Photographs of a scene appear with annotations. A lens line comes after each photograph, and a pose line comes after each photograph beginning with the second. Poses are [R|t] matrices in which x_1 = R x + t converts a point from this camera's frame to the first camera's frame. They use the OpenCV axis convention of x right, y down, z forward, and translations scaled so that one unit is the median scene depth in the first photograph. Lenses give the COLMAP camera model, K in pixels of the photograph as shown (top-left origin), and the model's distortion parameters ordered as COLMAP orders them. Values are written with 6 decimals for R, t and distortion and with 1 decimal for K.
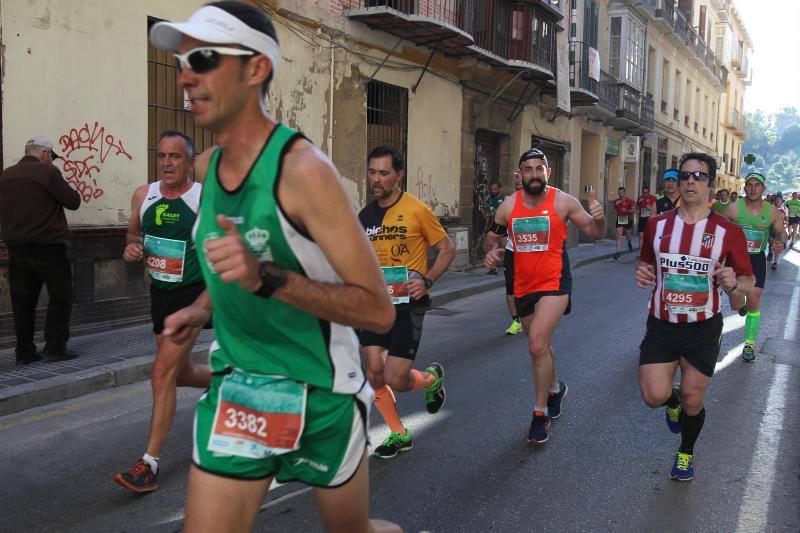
lens RADIAL K [[751.8, 0, 402.9], [0, 751.8, 265.6], [0, 0, 1]] dist [-0.047630, 0.087017]
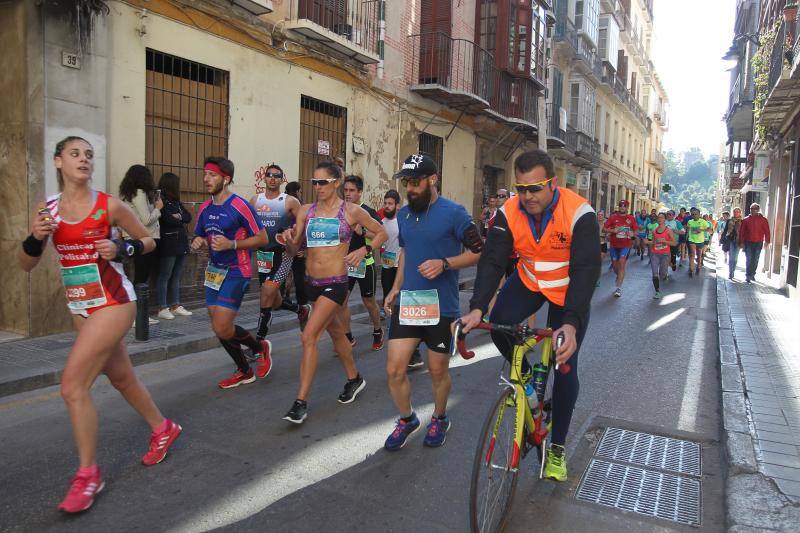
lens RADIAL K [[609.0, 0, 400.0], [0, 609.0, 266.5], [0, 0, 1]] dist [-0.074739, 0.065133]
pose [[0.999689, 0.011552, 0.022093, -0.065784], [-0.011464, 0.999926, -0.004129, 0.011128], [-0.022139, 0.003875, 0.999747, -0.107188]]
